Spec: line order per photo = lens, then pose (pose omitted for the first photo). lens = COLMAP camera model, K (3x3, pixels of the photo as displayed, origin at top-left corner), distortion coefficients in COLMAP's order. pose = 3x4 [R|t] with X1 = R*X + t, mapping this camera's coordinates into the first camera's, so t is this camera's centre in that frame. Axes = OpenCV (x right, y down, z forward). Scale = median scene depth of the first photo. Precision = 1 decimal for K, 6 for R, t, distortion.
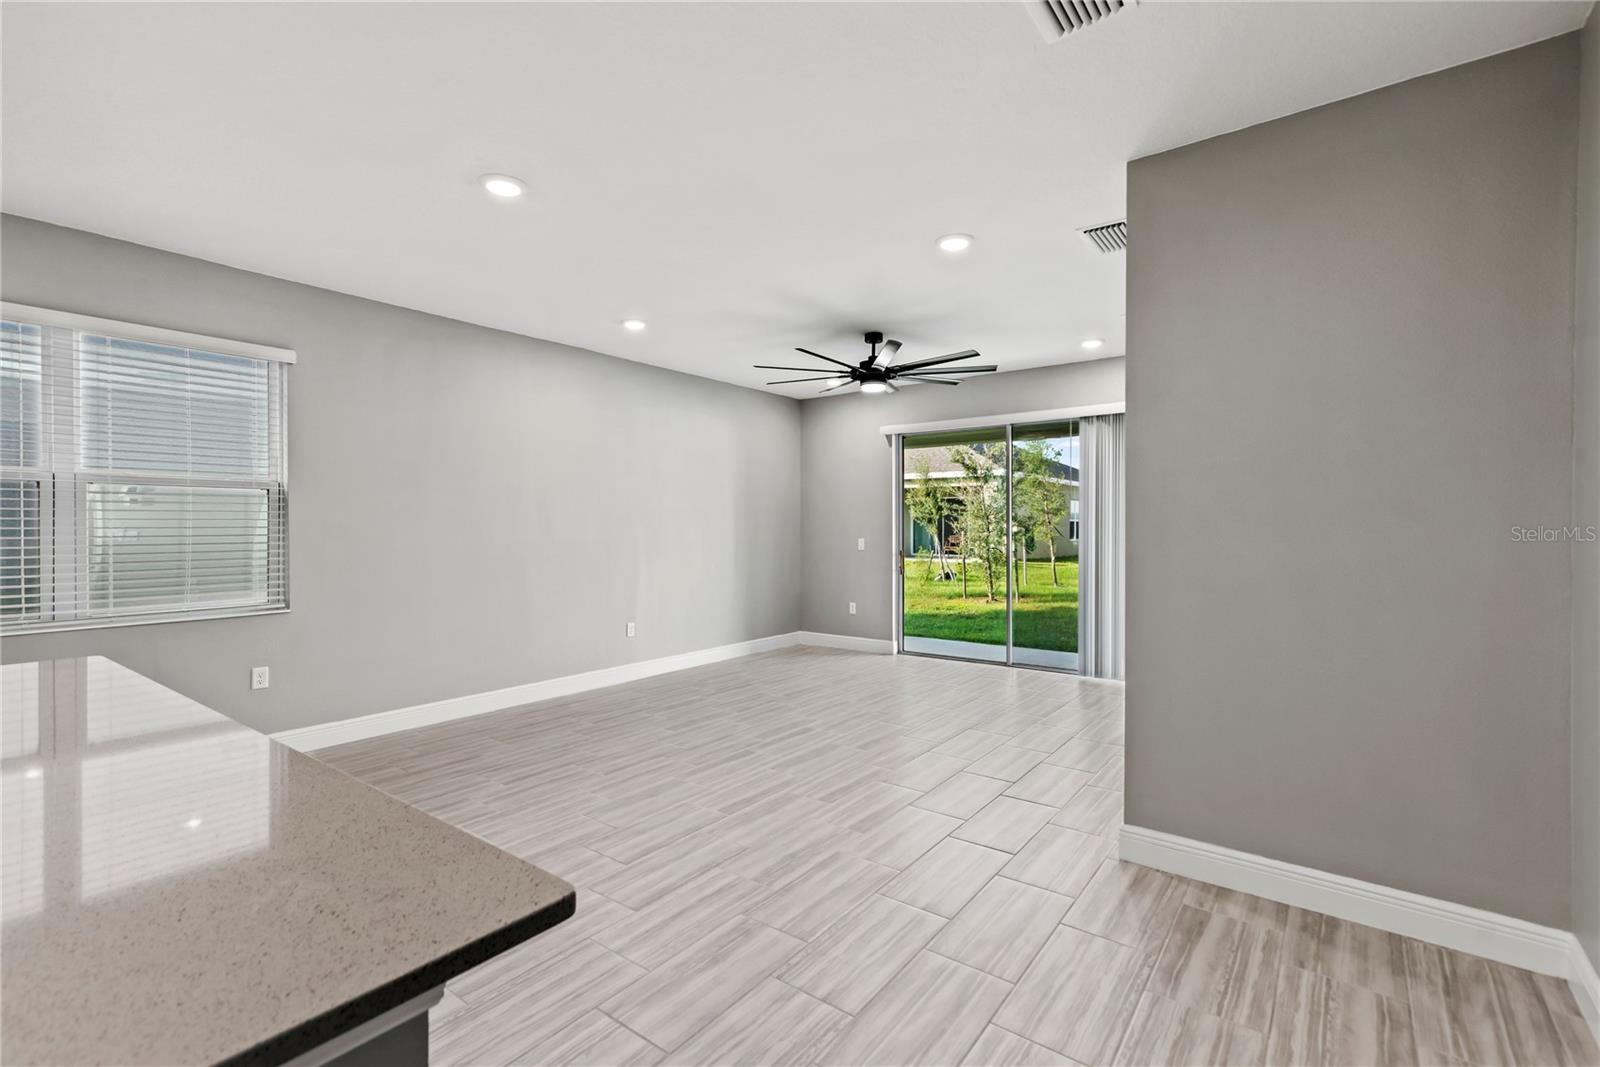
lens RADIAL K [[720.6, 0, 800.9], [0, 720.6, 534.3], [0, 0, 1]] dist [0.019287, -0.001213]
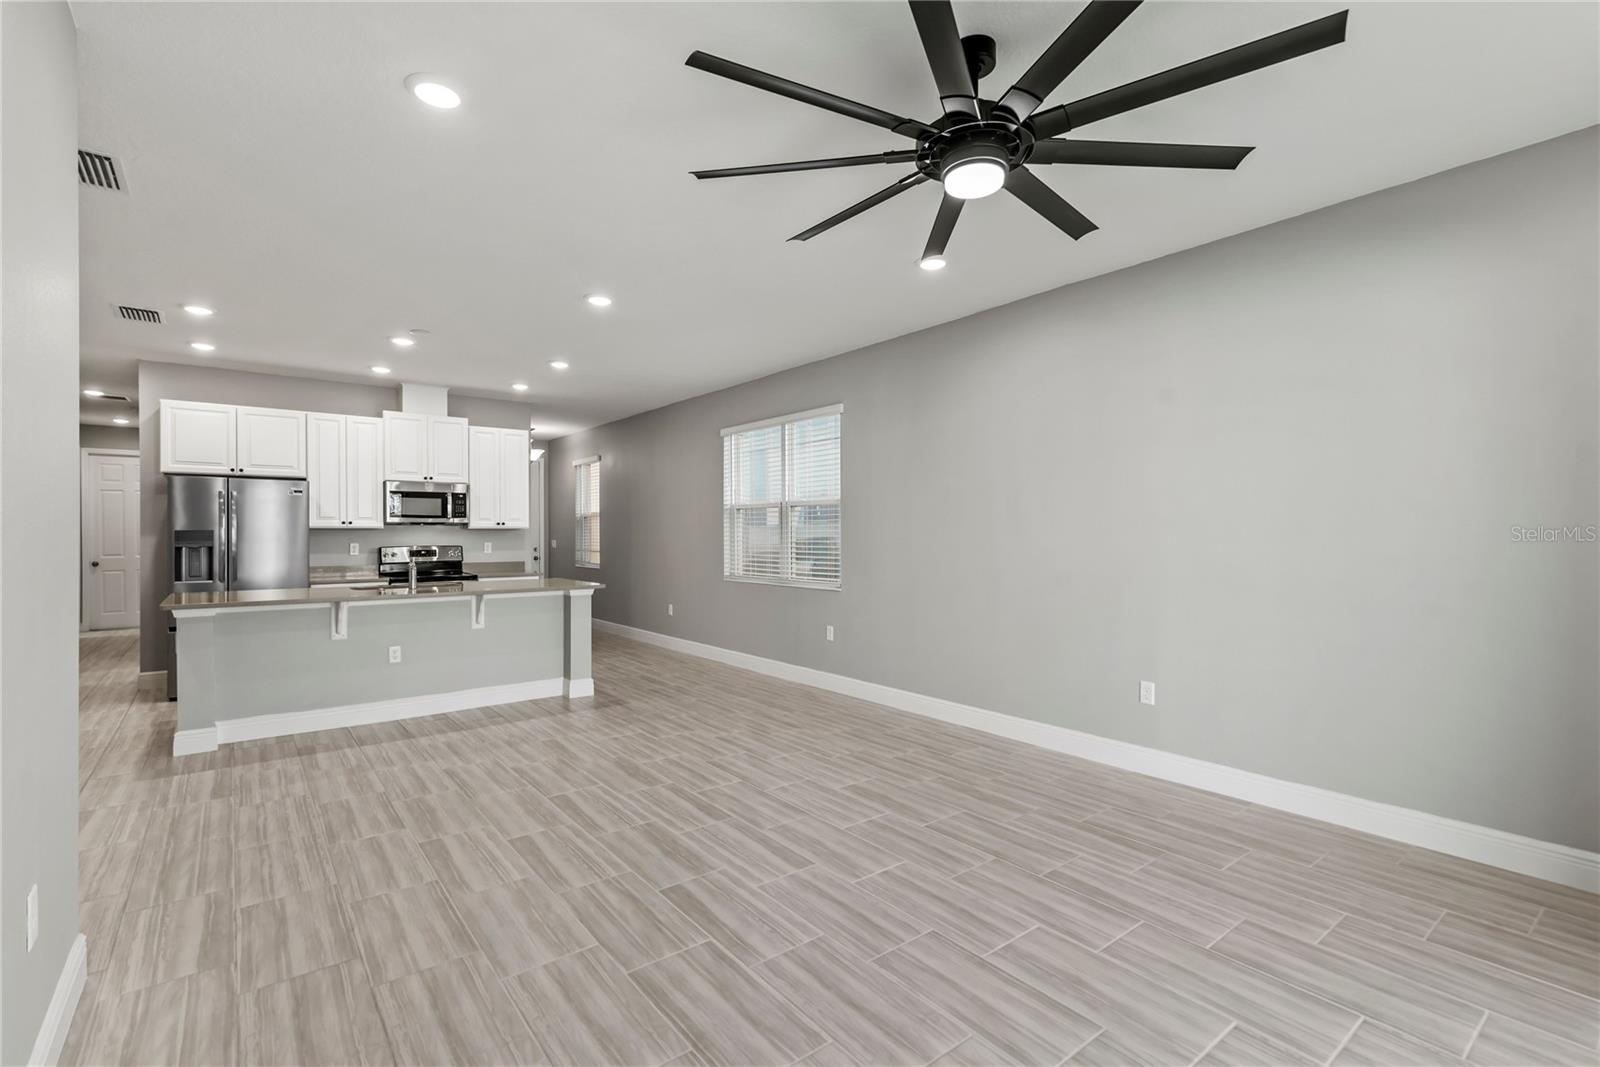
lens RADIAL K [[720.6, 0, 796.0], [0, 720.6, 533.6], [0, 0, 1]] dist [0.019287, -0.001213]
pose [[-0.261282, 0.000853, -0.965262, 0.695383], [-0.007260, 0.999970, 0.002849, -0.006244], [0.965235, 0.007752, -0.261268, 1.354042]]
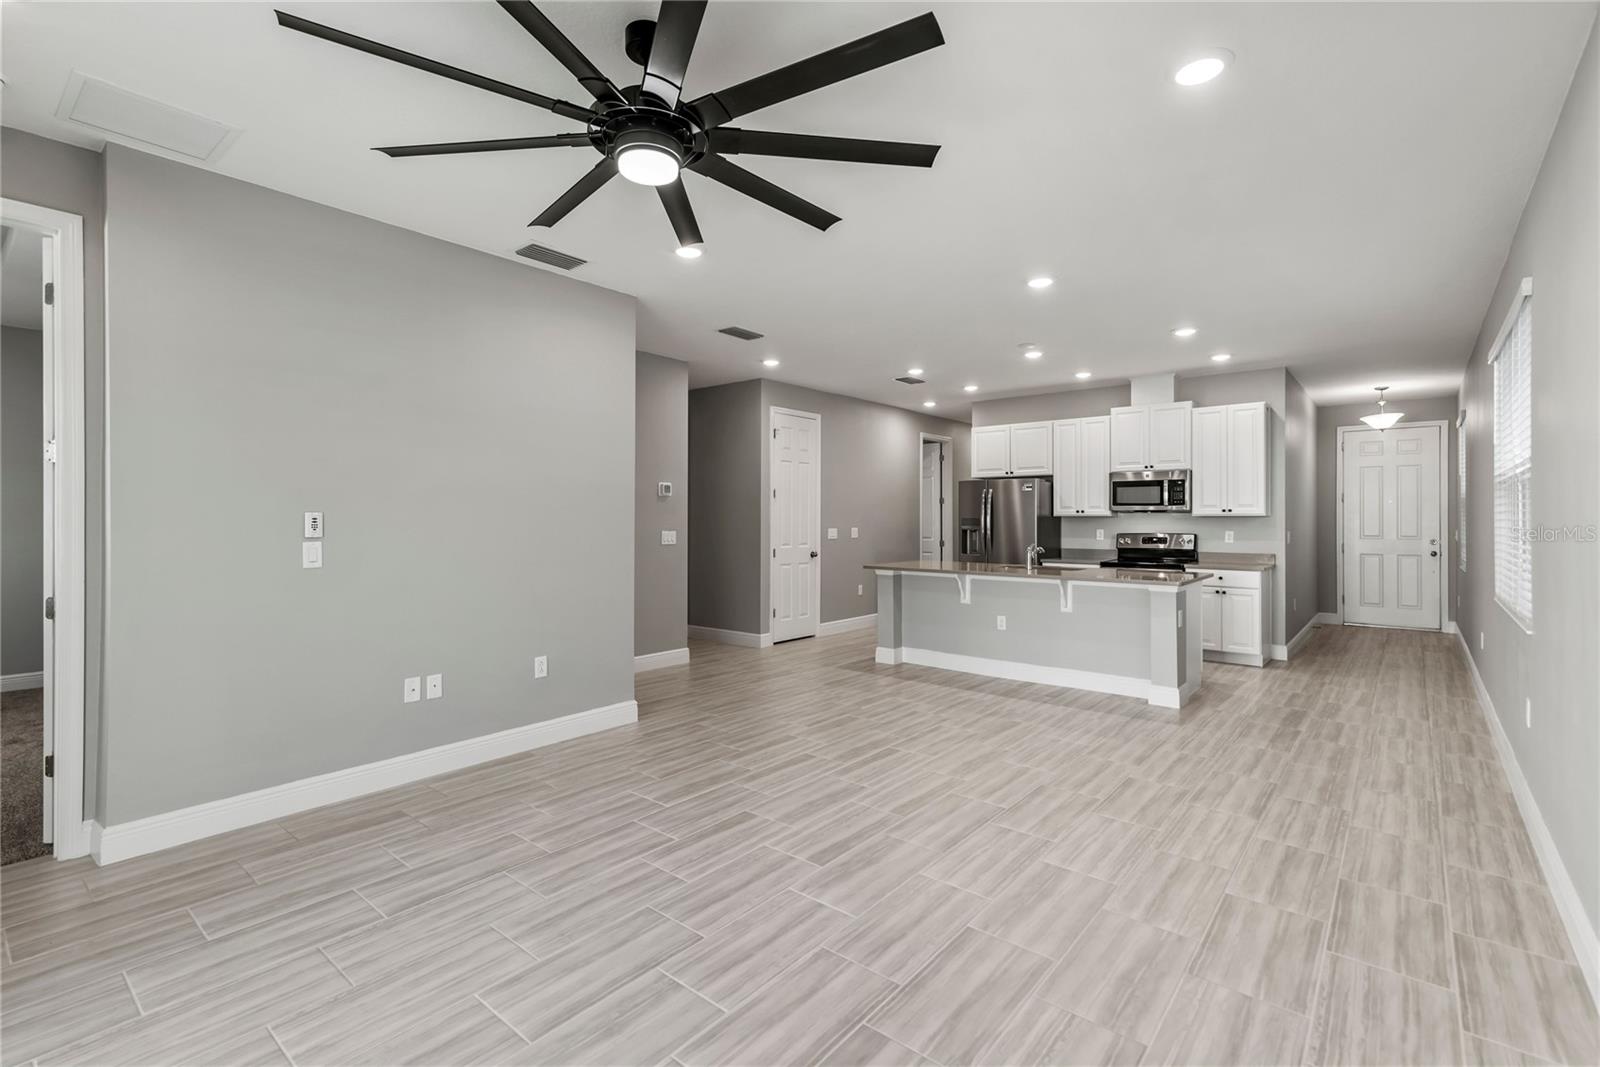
lens RADIAL K [[720.6, 0, 807.6], [0, 720.6, 531.4], [0, 0, 1]] dist [0.019287, -0.001213]
pose [[-0.999228, -0.001696, 0.039239, -0.004528], [-0.000673, 0.999661, 0.026047, -0.015837], [-0.039270, 0.026000, -0.998890, 1.865535]]
